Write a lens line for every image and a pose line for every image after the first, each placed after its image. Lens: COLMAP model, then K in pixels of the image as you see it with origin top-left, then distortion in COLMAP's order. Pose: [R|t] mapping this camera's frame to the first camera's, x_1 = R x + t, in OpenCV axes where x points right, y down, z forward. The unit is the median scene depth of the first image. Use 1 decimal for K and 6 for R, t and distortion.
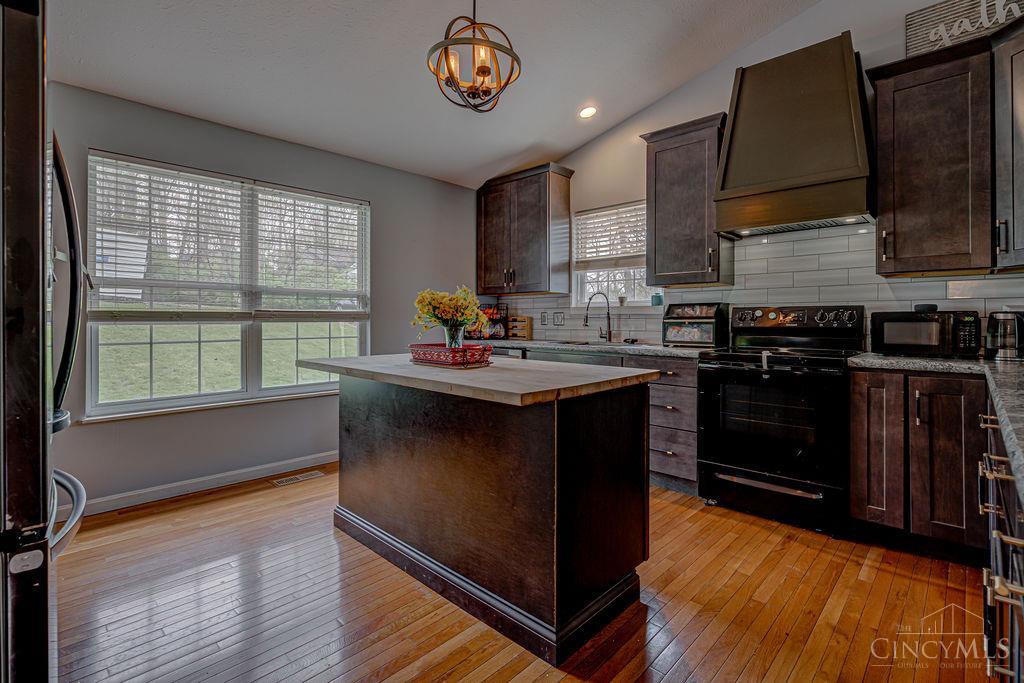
lens RADIAL K [[472.9, 0, 518.1], [0, 472.9, 319.9], [0, 0, 1]] dist [-0.006089, 0.000034]
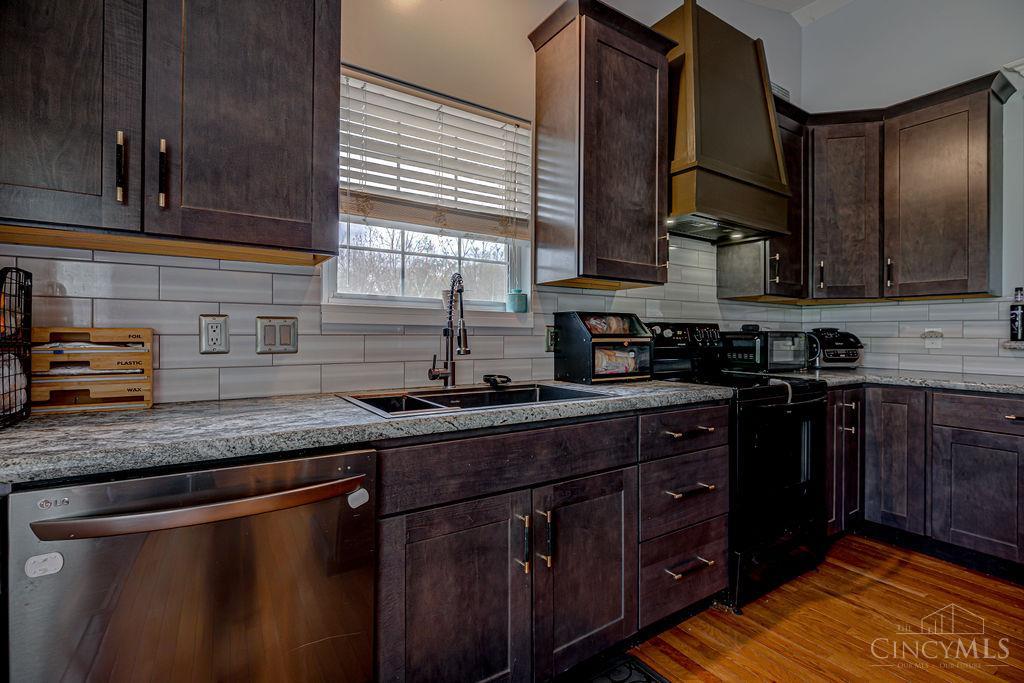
lens RADIAL K [[472.9, 0, 508.9], [0, 472.9, 334.3], [0, 0, 1]] dist [-0.006089, 0.000034]
pose [[0.240378, -0.002762, 0.970676, -0.285469], [-0.007353, 0.999962, 0.004667, -0.007559], [-0.970652, -0.008259, 0.240348, 0.987796]]
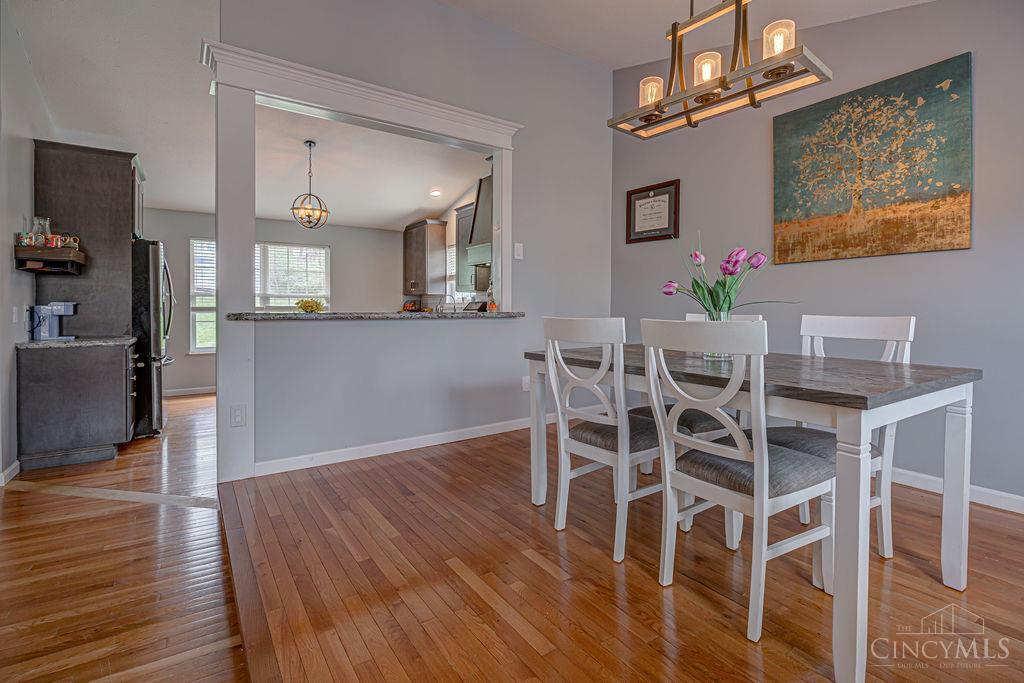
lens RADIAL K [[472.9, 0, 504.9], [0, 472.9, 314.6], [0, 0, 1]] dist [-0.006089, 0.000034]
pose [[0.974499, 0.012948, -0.224018, 0.905293], [-0.012197, 0.999914, 0.004740, 0.005576], [0.224061, -0.001887, 0.974573, -0.769046]]
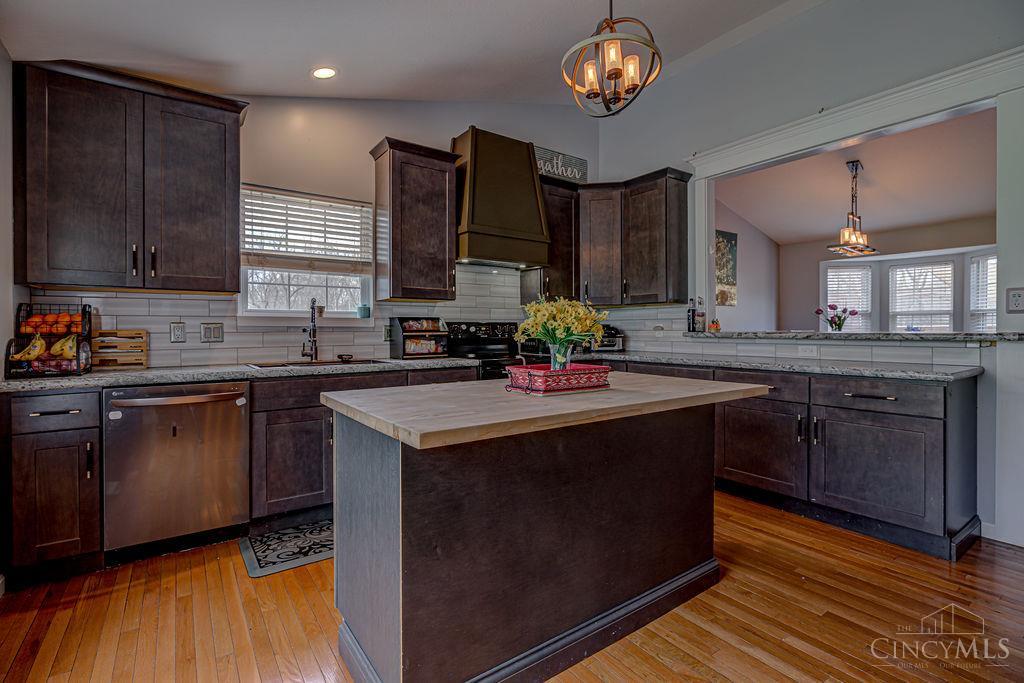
lens RADIAL K [[472.9, 0, 503.7], [0, 472.9, 331.9], [0, 0, 1]] dist [-0.006089, 0.000034]
pose [[0.200039, -0.007801, 0.979757, -0.643651], [0.002244, 0.999969, 0.007504, -0.009837], [-0.979785, 0.000697, 0.200051, 0.610799]]
